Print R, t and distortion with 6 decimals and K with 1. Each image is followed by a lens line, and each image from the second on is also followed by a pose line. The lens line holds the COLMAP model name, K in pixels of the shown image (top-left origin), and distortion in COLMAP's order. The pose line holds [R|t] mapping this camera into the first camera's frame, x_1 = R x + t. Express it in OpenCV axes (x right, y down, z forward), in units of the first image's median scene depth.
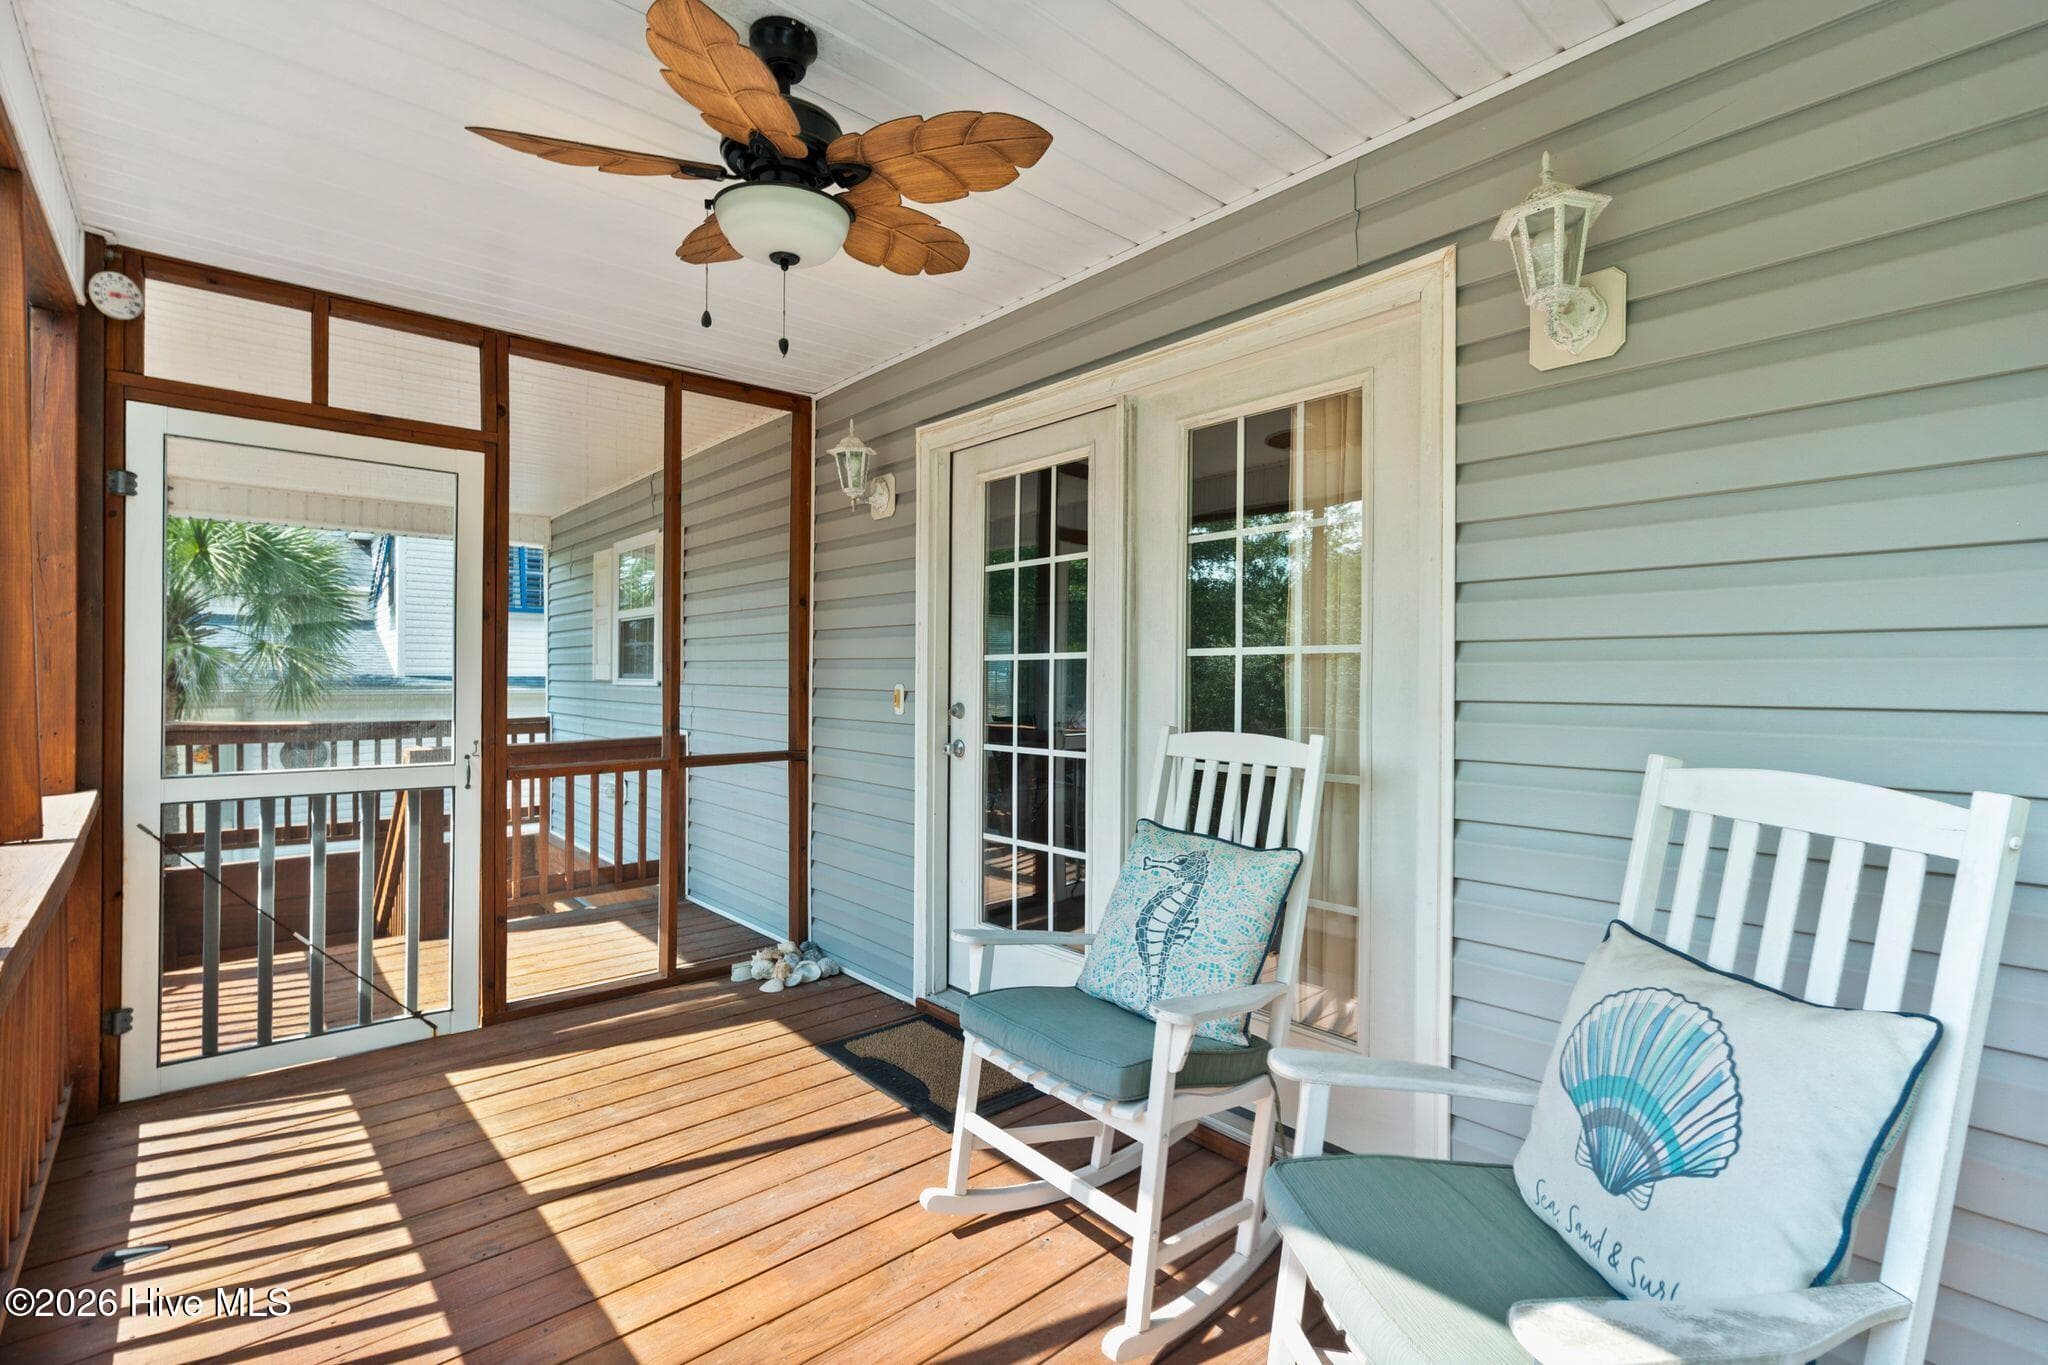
lens RADIAL K [[909.7, 0, 1039.6], [0, 909.7, 689.1], [0, 0, 1]] dist [-0.000544, 0.000101]
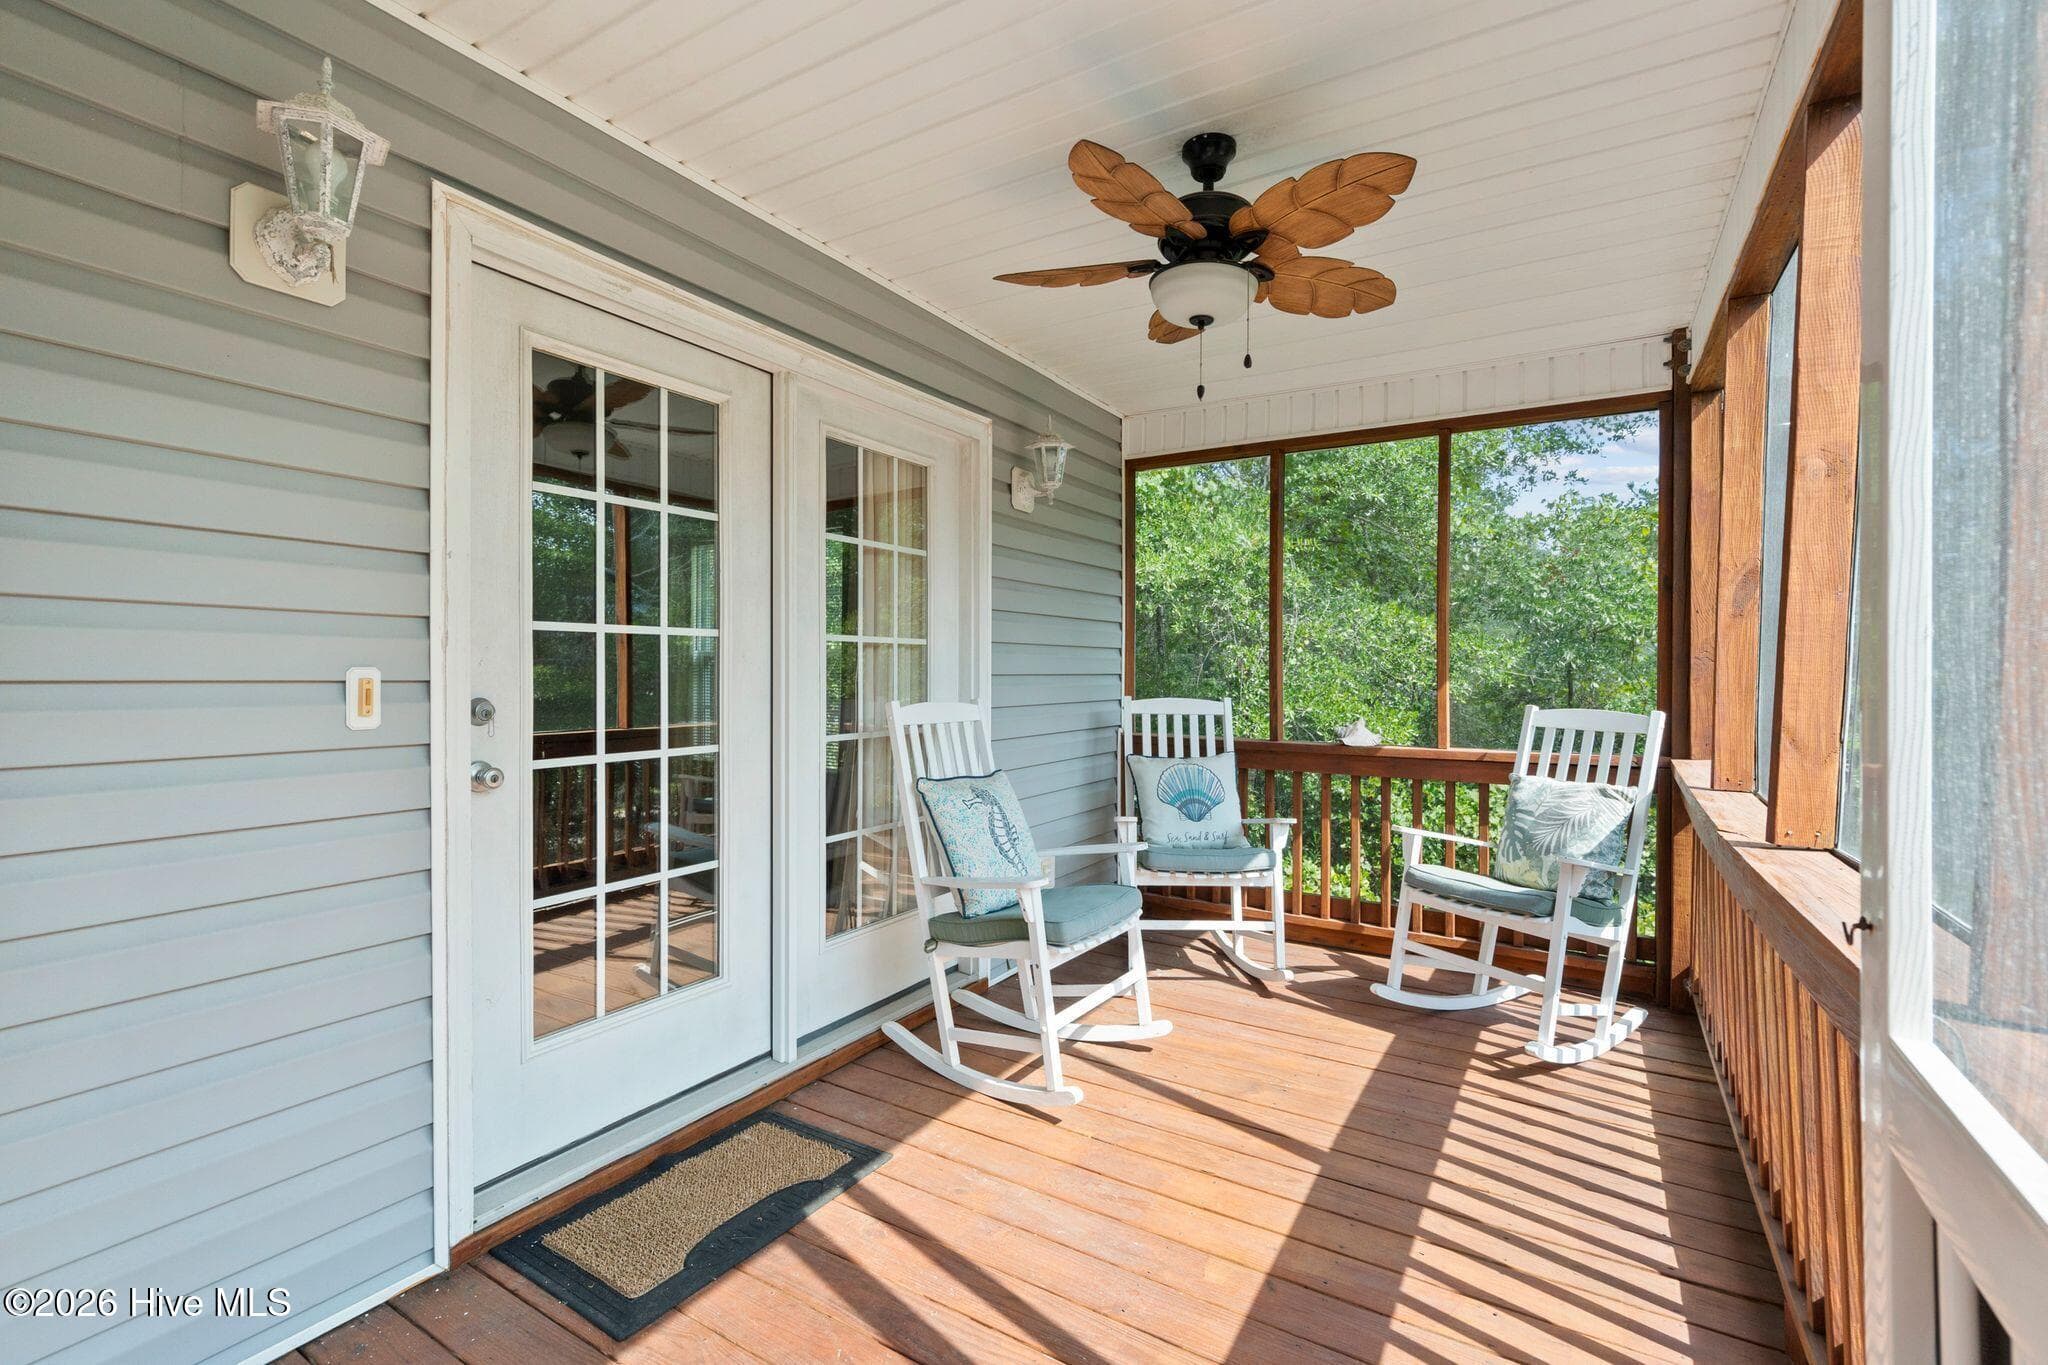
lens RADIAL K [[909.7, 0, 1035.7], [0, 909.7, 670.8], [0, 0, 1]] dist [-0.000544, 0.000101]
pose [[-0.275050, -0.007740, 0.961399, -0.832100], [0.003730, 0.999951, 0.009117, -0.007220], [-0.961423, 0.006094, -0.275008, 0.909573]]
